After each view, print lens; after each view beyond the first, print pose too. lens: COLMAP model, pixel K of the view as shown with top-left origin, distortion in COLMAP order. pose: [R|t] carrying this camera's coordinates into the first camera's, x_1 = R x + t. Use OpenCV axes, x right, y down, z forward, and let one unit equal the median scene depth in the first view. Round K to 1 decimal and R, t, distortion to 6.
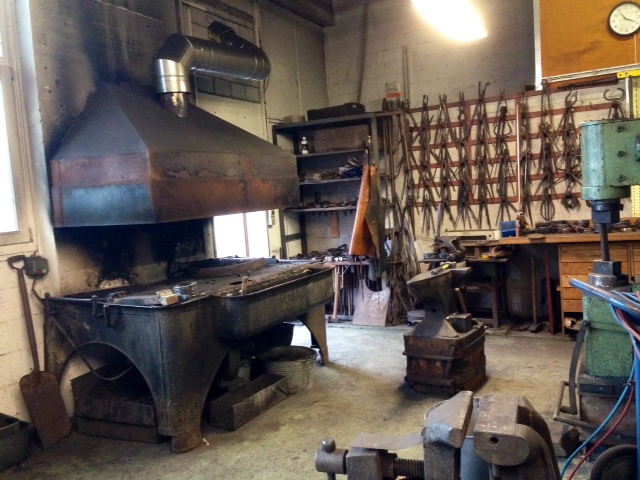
lens RADIAL K [[584.0, 0, 317.3], [0, 584.0, 241.0], [0, 0, 1]] dist [0.150108, -0.268072]
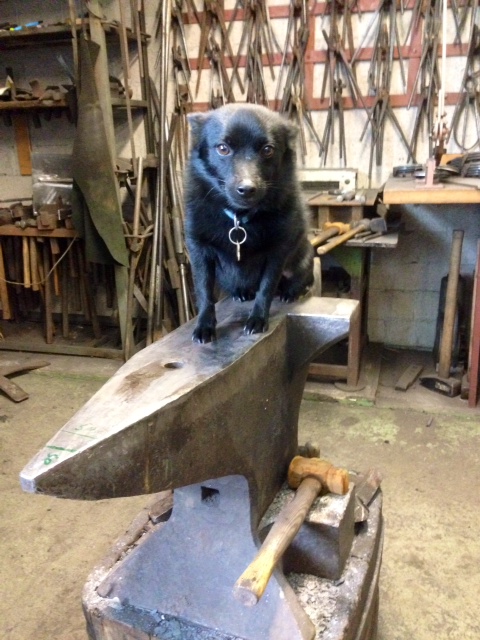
lens RADIAL K [[586.1, 0, 244.9], [0, 586.1, 319.1], [0, 0, 1]] dist [0.140466, -0.248549]
pose [[0.977536, -0.019584, 0.209856, 0.112999], [-0.026506, 0.976346, 0.214583, -0.001427], [-0.209094, -0.215325, 0.953894, 0.541281]]
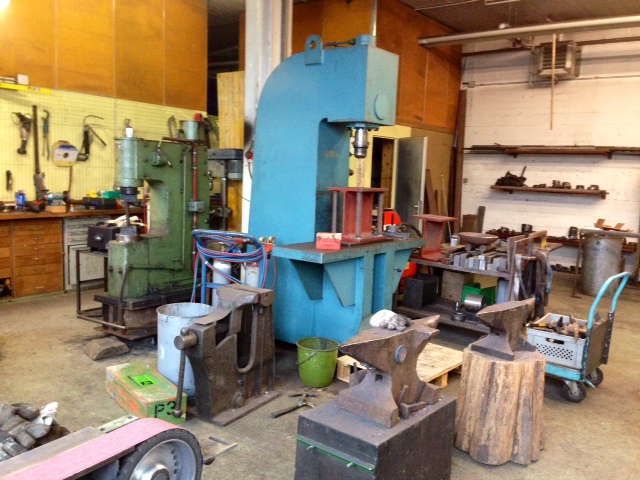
lens RADIAL K [[584.0, 0, 317.3], [0, 584.0, 241.0], [0, 0, 1]] dist [0.150108, -0.268072]
pose [[0.156714, -0.036290, 0.986977, -0.512773], [0.028954, 0.999064, 0.032137, 0.019021], [-0.987220, 0.023540, 0.157618, 0.133436]]
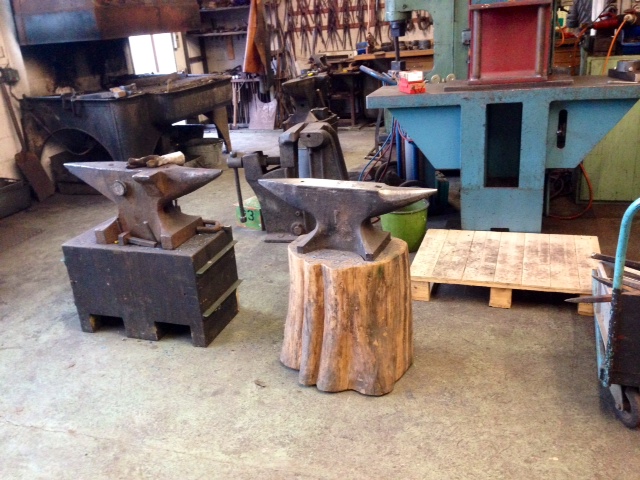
lens RADIAL K [[584.0, 0, 317.3], [0, 584.0, 241.0], [0, 0, 1]] dist [0.150108, -0.268072]
pose [[0.985654, -0.062955, 0.156600, -0.010226], [0.019104, 0.963482, 0.267090, 0.036062], [-0.167696, -0.260267, 0.950862, -0.326404]]
